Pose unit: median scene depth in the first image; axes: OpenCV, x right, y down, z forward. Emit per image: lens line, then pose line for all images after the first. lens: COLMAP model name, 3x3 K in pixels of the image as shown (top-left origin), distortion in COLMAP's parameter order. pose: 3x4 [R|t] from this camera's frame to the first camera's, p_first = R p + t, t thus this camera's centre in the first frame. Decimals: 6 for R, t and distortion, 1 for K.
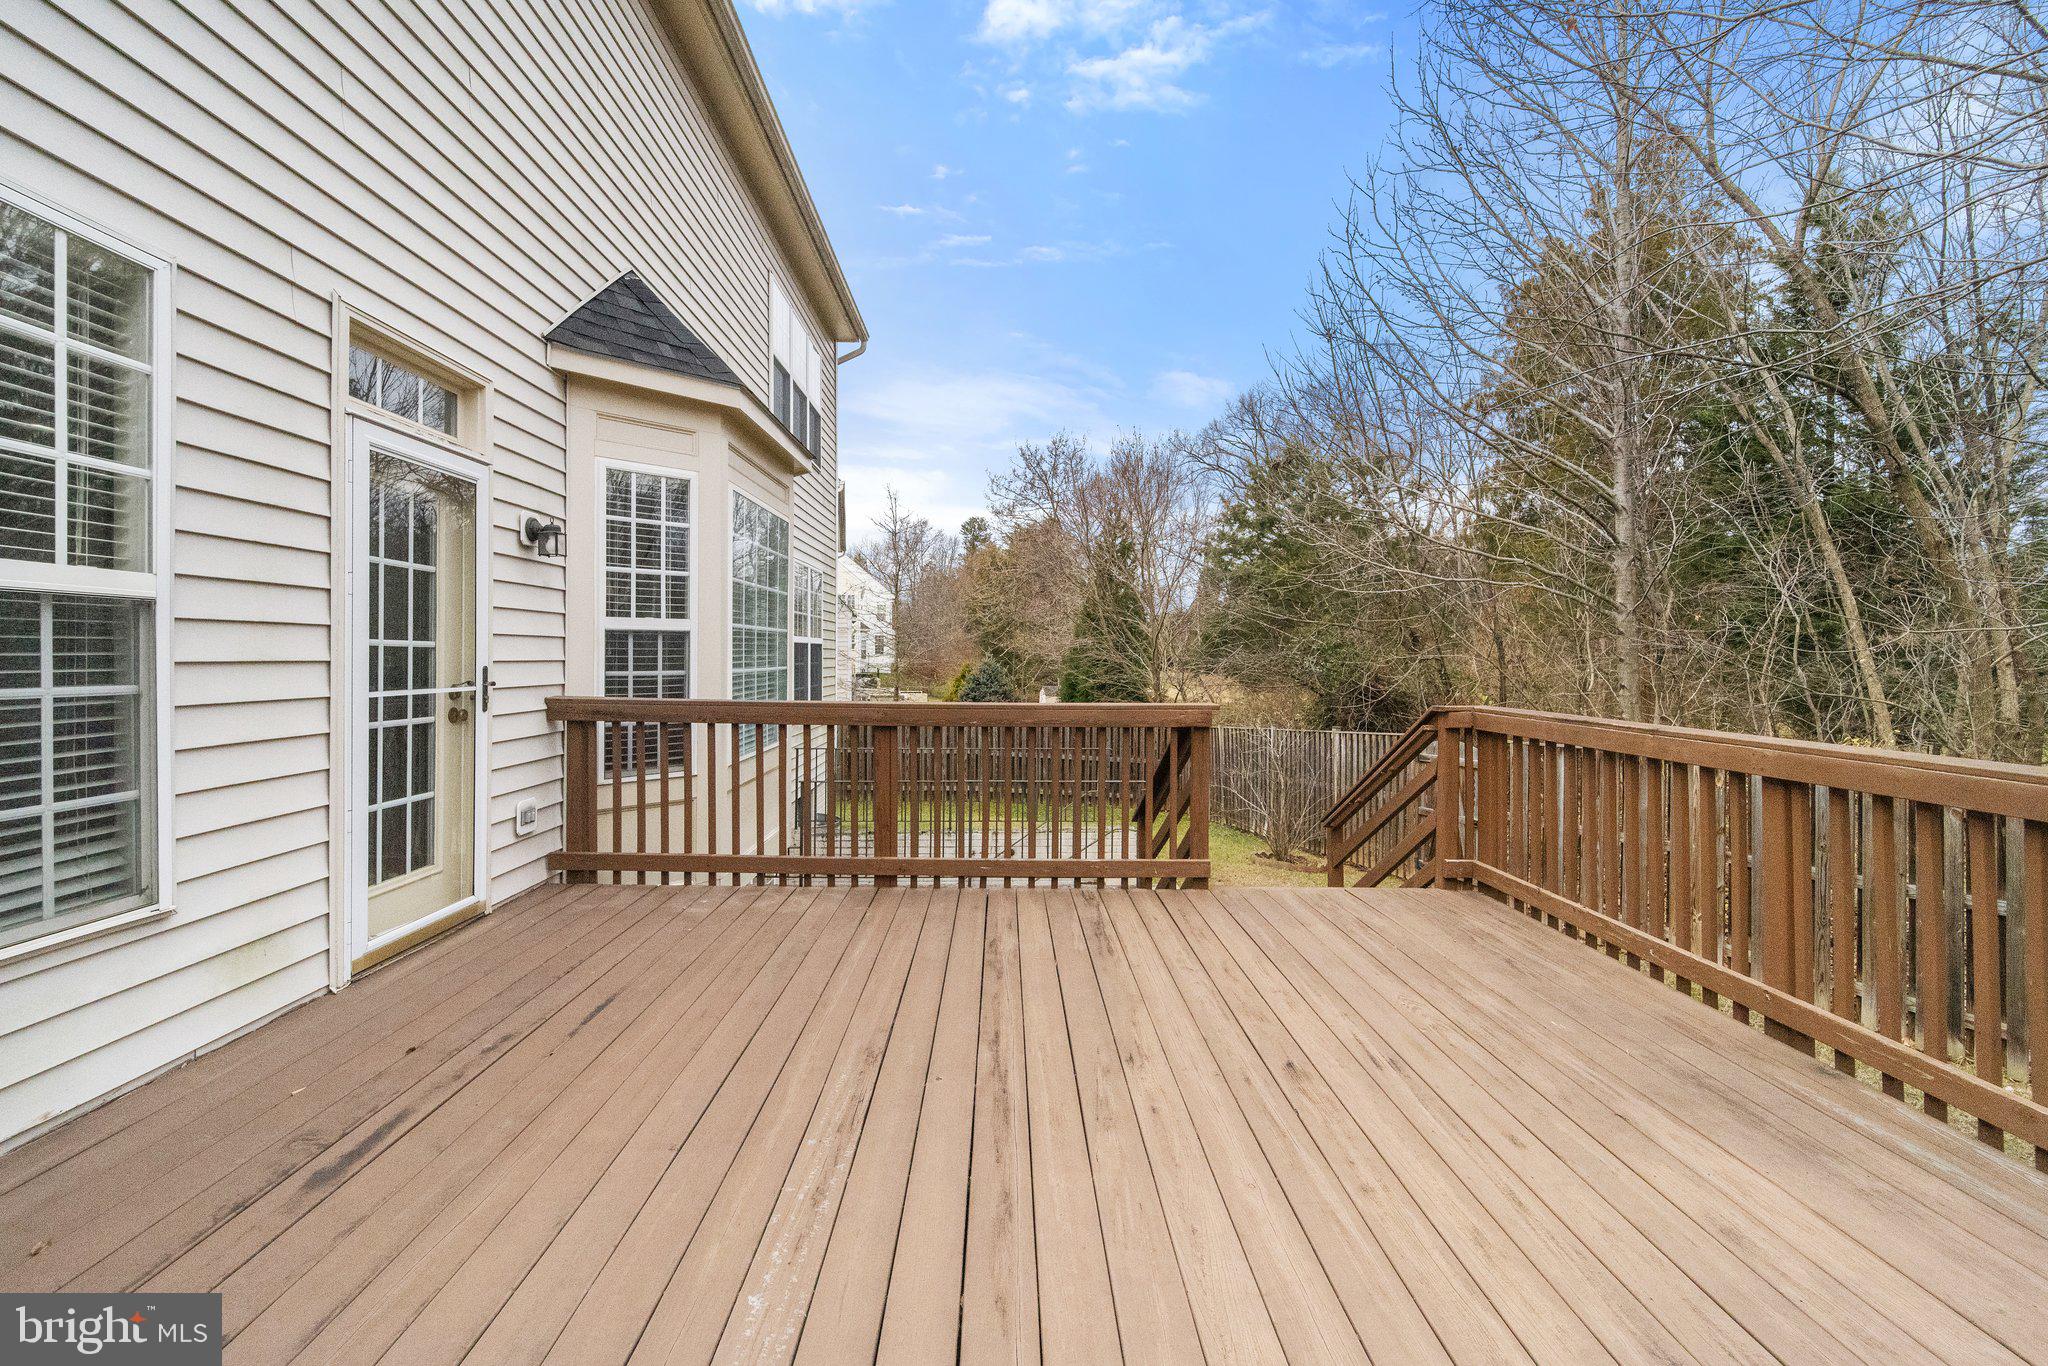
lens RADIAL K [[844.7, 0, 1015.0], [0, 844.7, 655.1], [0, 0, 1]] dist [0.003132, -0.001296]
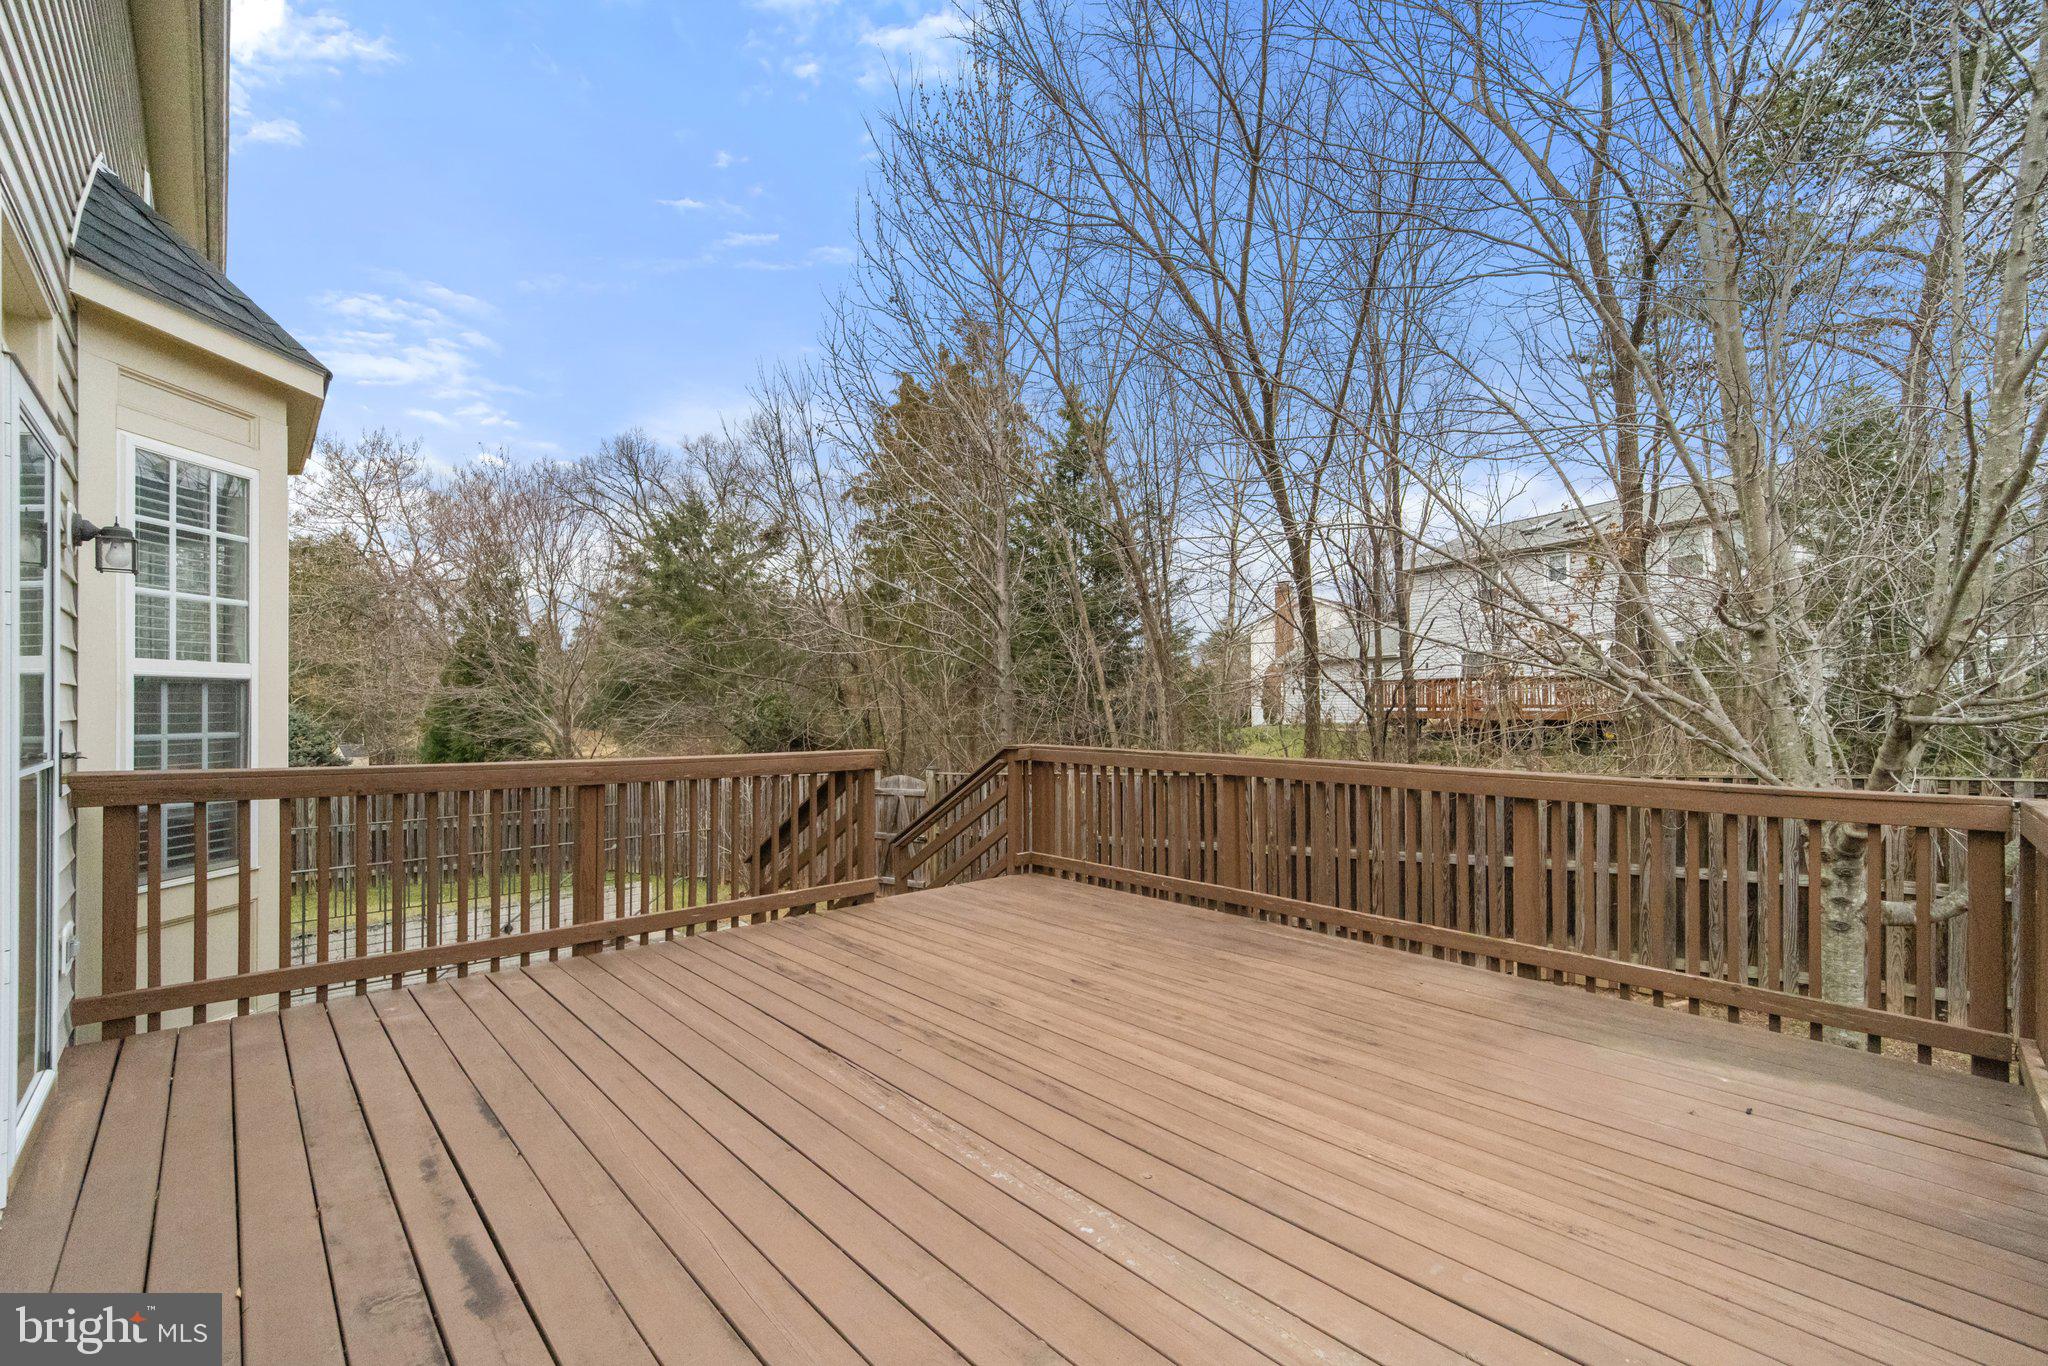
lens RADIAL K [[819.7, 0, 1019.6], [0, 819.7, 698.3], [0, 0, 1]] dist [-0.000394, -0.000987]
pose [[0.731081, 0.006475, 0.682260, -0.436530], [-0.000736, 0.999962, -0.008702, -0.006443], [-0.682290, 0.005860, 0.731058, -0.008973]]
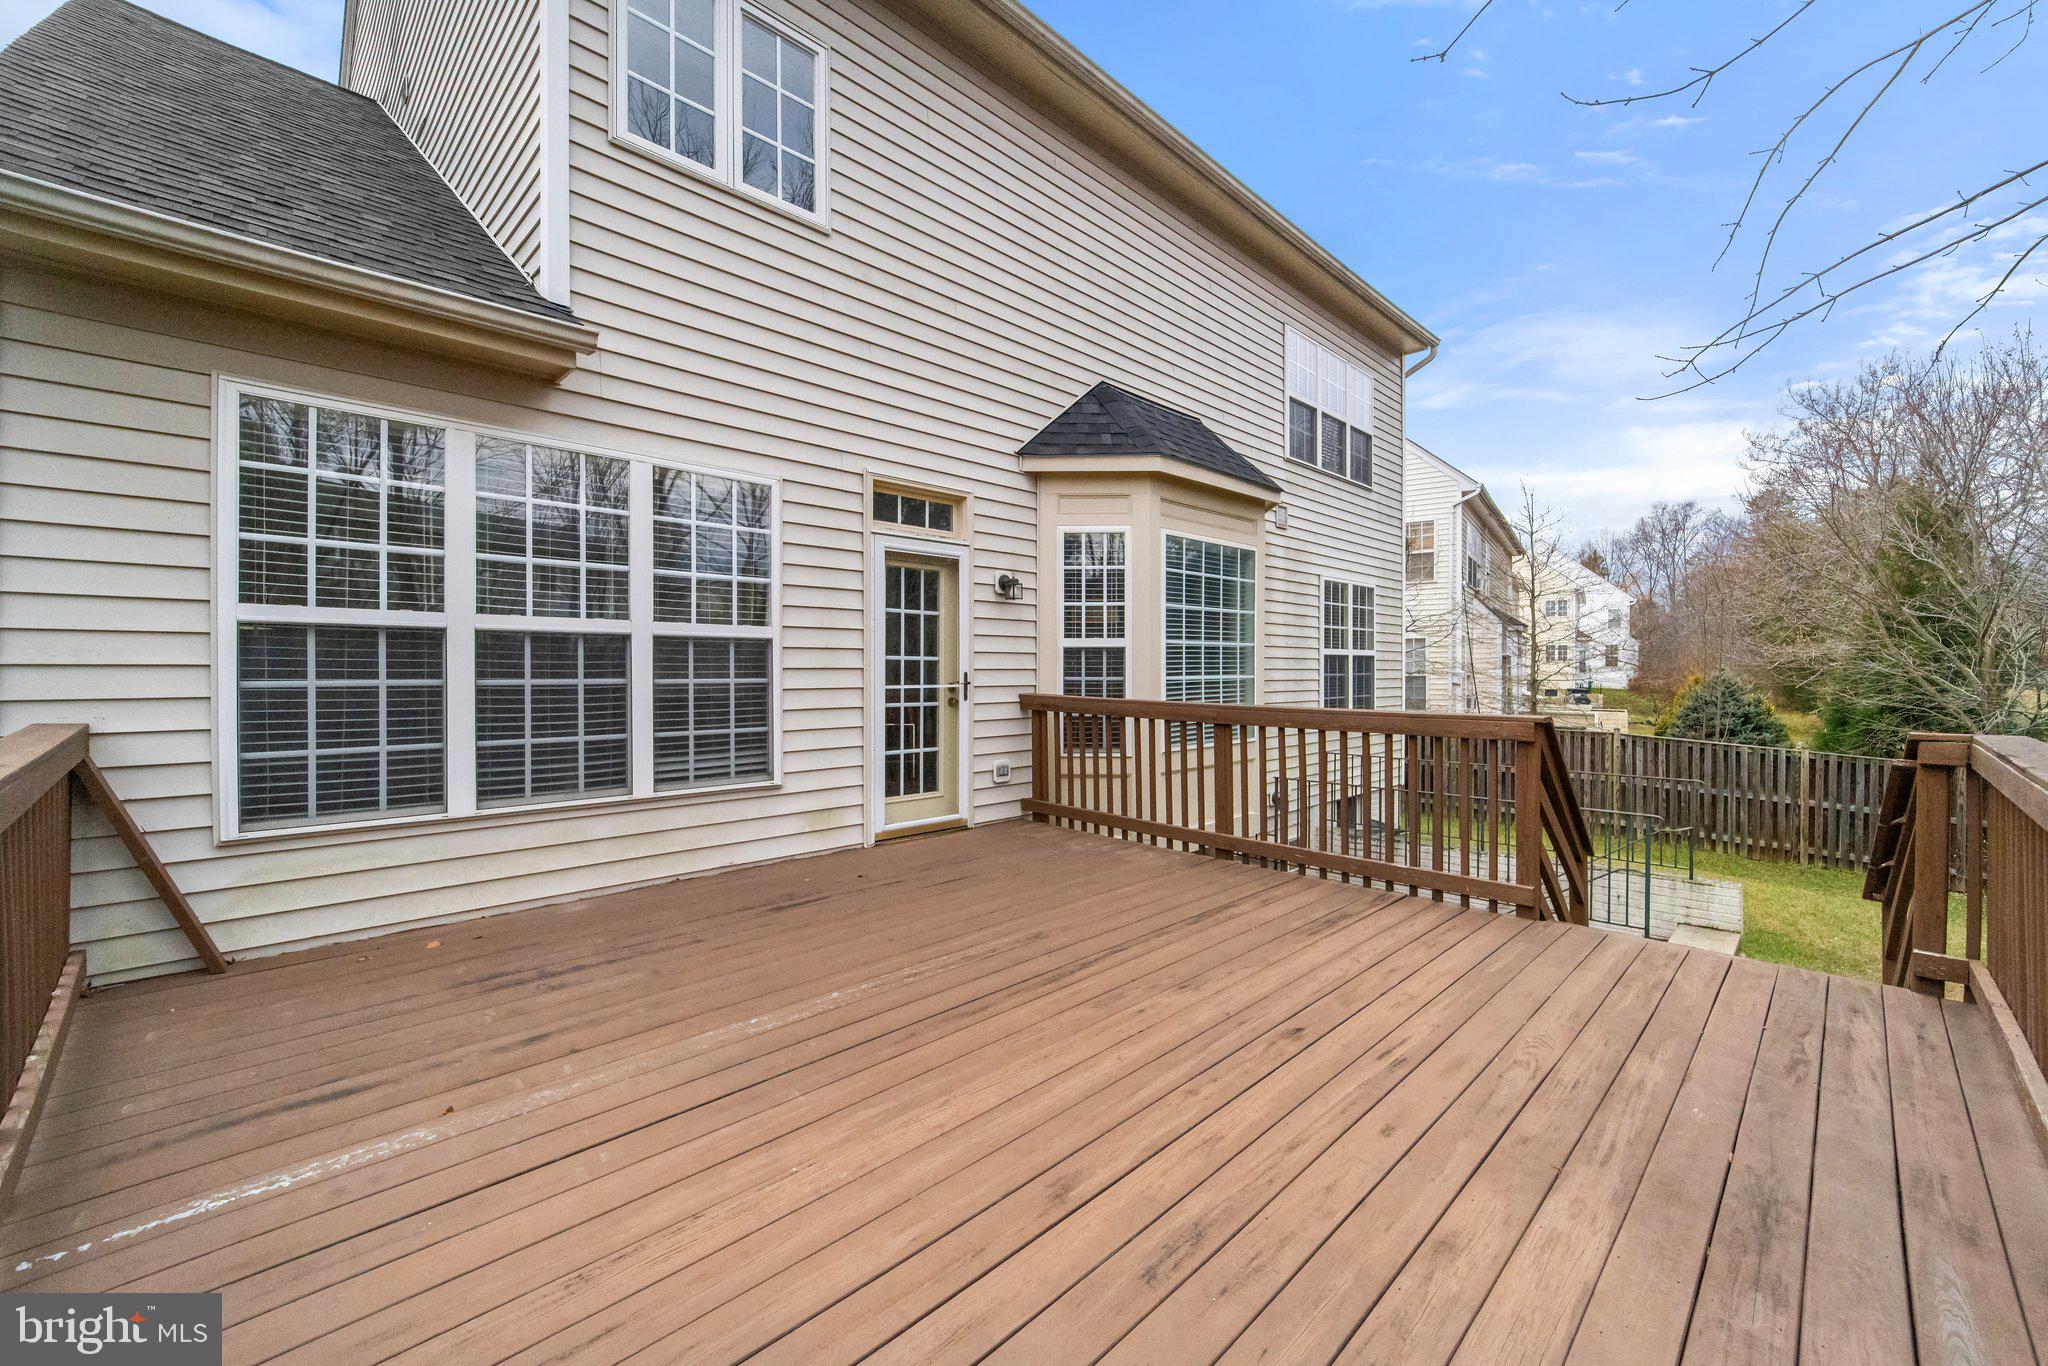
lens RADIAL K [[819.7, 0, 1043.8], [0, 819.7, 670.4], [0, 0, 1]] dist [-0.000394, -0.000987]
pose [[0.712778, 0.000550, -0.701390, 0.484168], [0.001697, 0.999995, 0.002508, 0.005090], [0.701388, -0.002978, 0.712774, -0.001627]]
